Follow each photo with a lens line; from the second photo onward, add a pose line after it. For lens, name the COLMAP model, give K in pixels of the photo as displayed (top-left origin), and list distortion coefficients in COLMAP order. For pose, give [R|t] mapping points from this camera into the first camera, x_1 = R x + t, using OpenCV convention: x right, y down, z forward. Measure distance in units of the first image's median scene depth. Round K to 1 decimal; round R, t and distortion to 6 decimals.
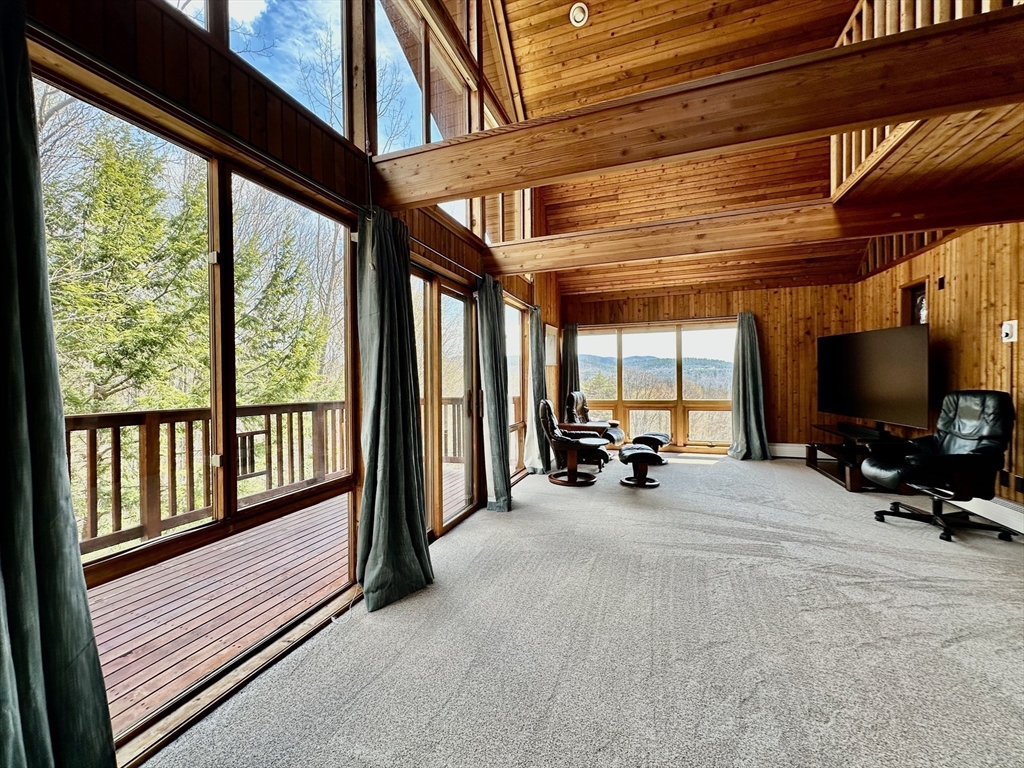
lens RADIAL K [[410.8, 0, 511.8], [0, 410.8, 383.5], [0, 0, 1]] dist [-0.004129, 0.000731]
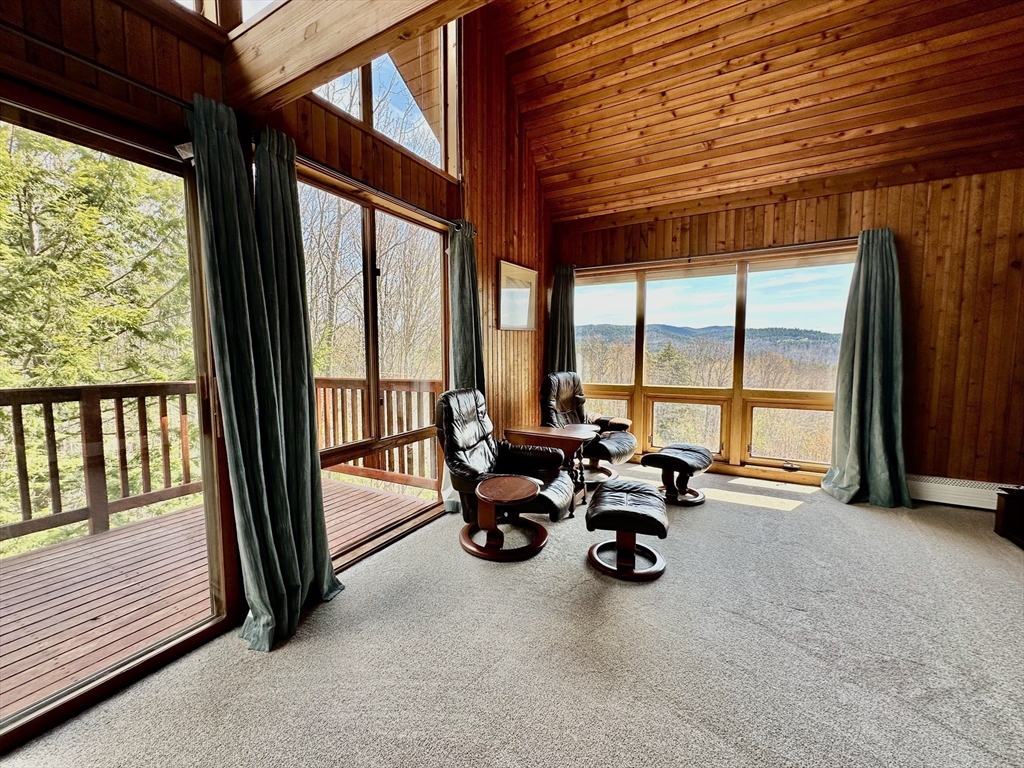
lens RADIAL K [[410.8, 0, 509.3], [0, 410.8, 387.2], [0, 0, 1]] dist [-0.004129, 0.000731]
pose [[0.986111, 0.022001, -0.164625, 0.187259], [-0.008810, 0.996721, 0.080431, -0.008388], [0.165854, -0.077864, 0.983071, 0.373580]]
